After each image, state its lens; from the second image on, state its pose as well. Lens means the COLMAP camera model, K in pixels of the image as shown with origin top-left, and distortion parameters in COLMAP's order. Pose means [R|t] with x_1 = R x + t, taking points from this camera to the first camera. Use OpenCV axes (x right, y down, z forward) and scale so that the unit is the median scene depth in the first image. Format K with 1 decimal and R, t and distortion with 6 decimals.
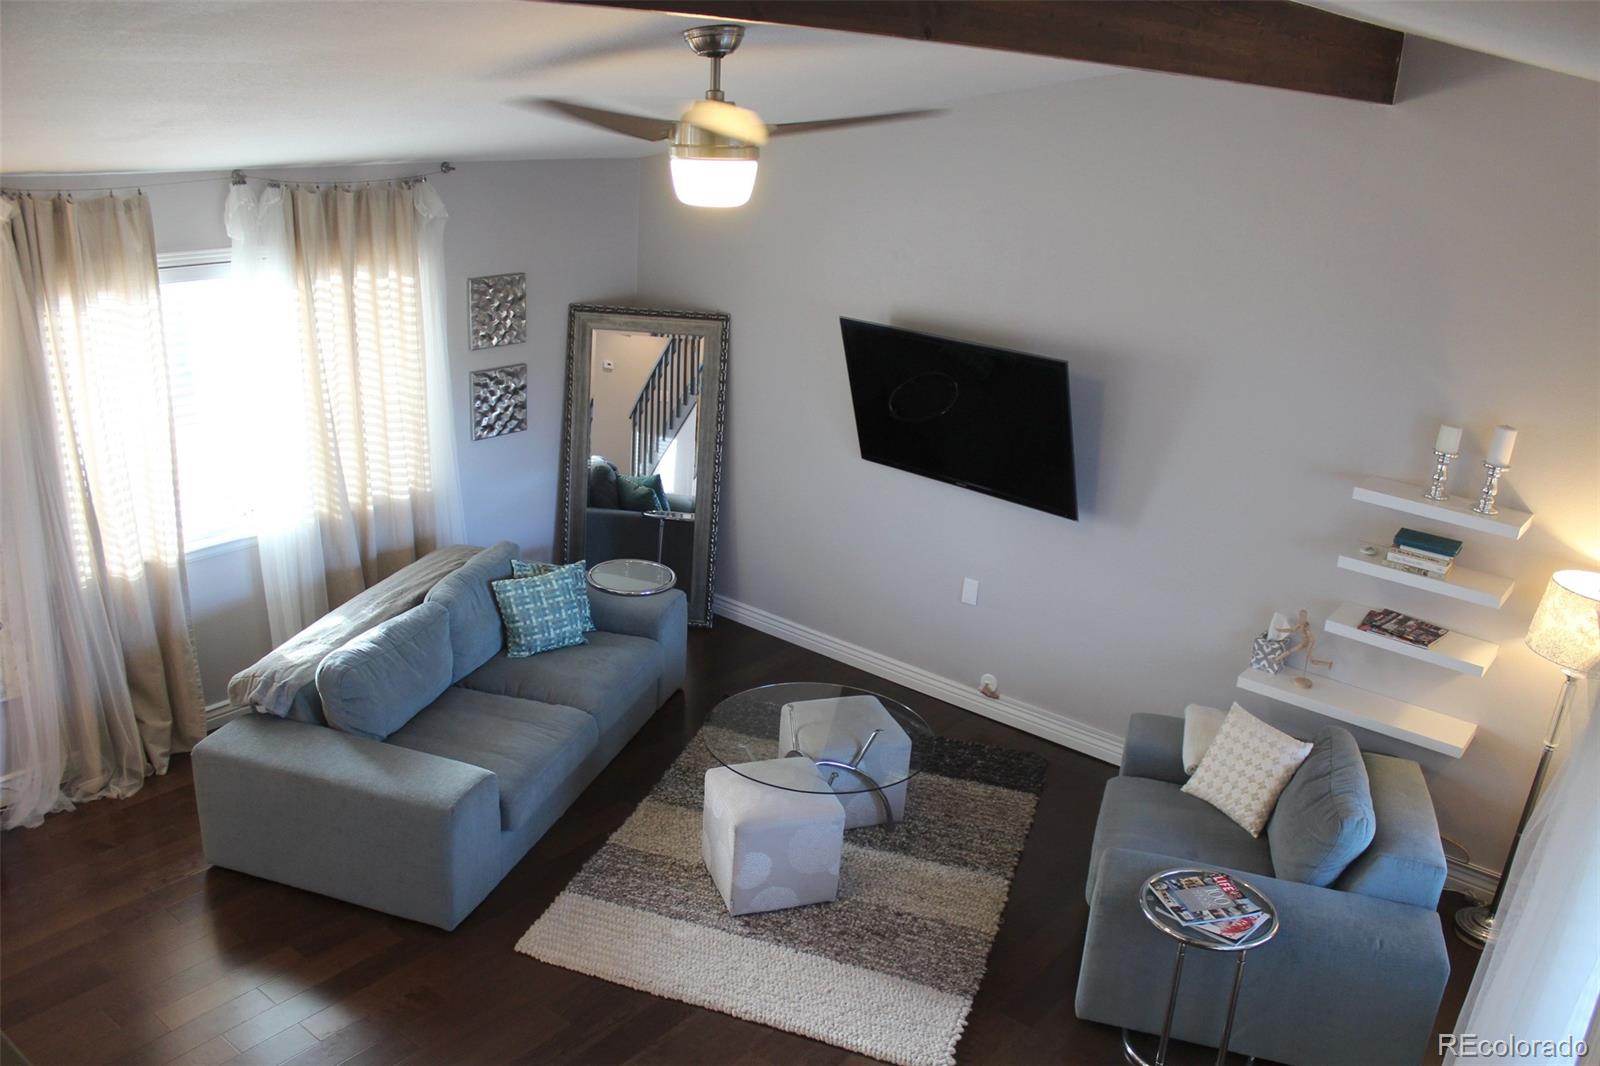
lens RADIAL K [[1323.4, 0, 833.9], [0, 1323.4, 534.0], [0, 0, 1]] dist [-0.167892, 0.121158]
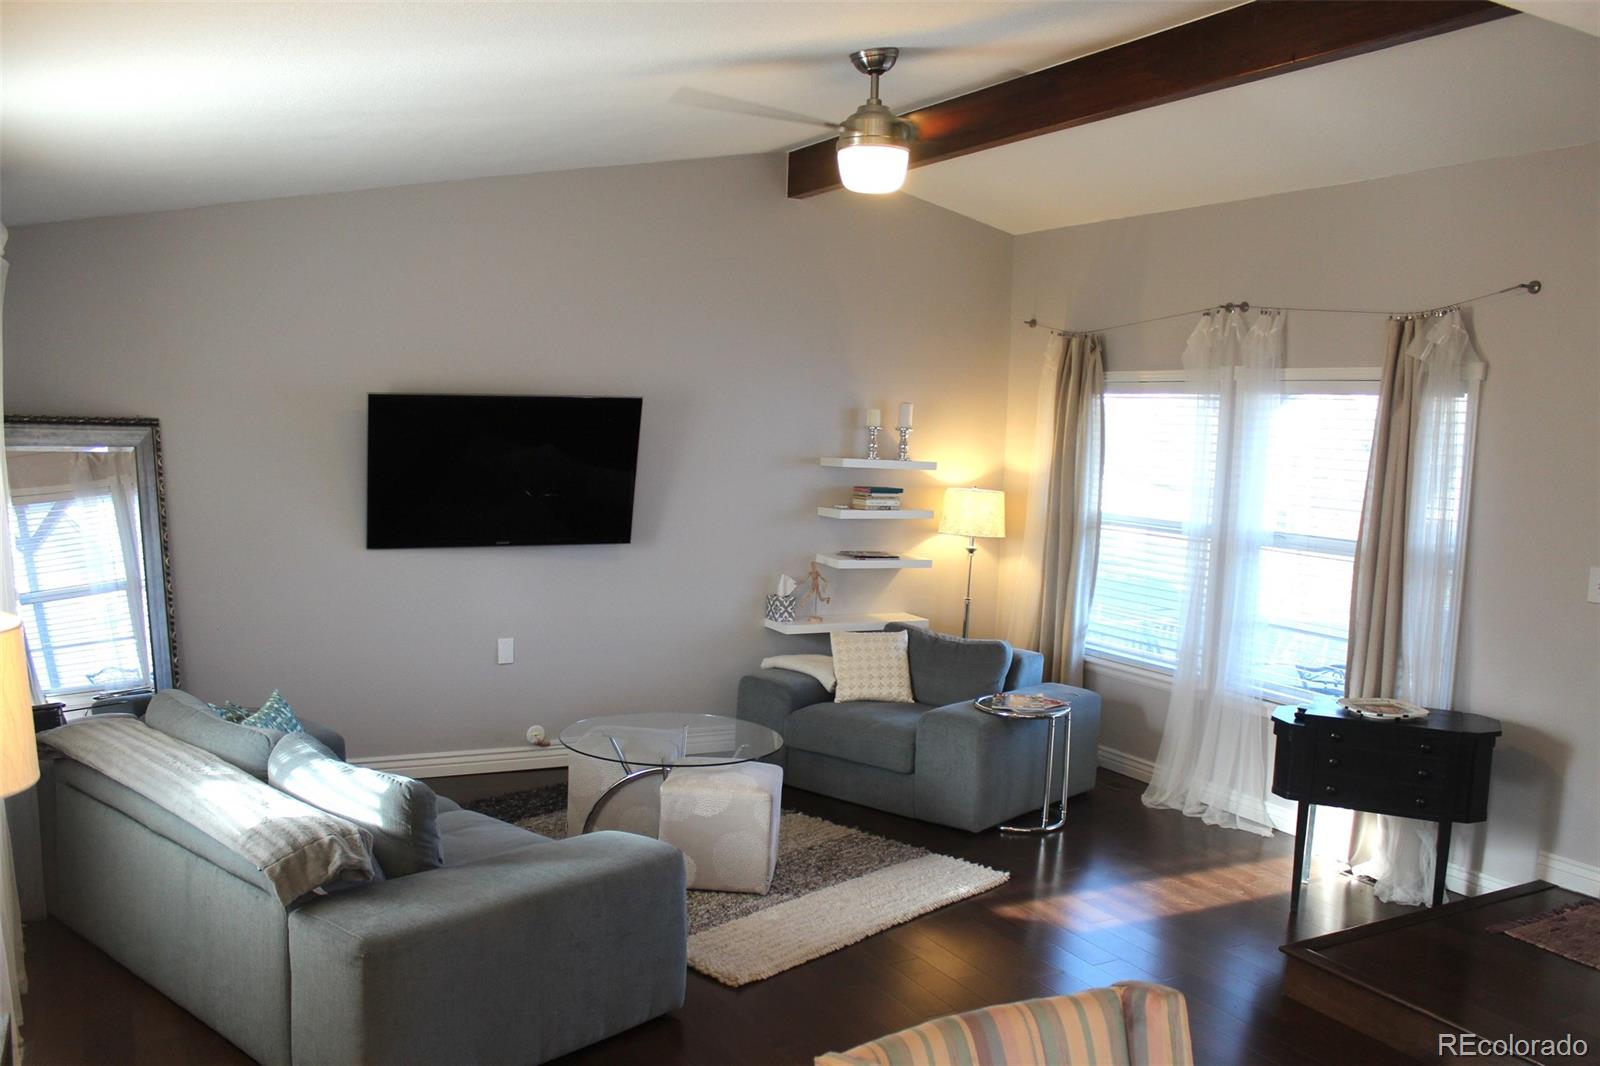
lens RADIAL K [[1323.4, 0, 833.9], [0, 1323.4, 534.0], [0, 0, 1]] dist [-0.167892, 0.121158]
pose [[0.393102, -0.126210, 0.910792, -0.832588], [0.286603, 0.958007, 0.009054, 0.024138], [-0.873687, 0.257477, 0.412767, 0.397075]]
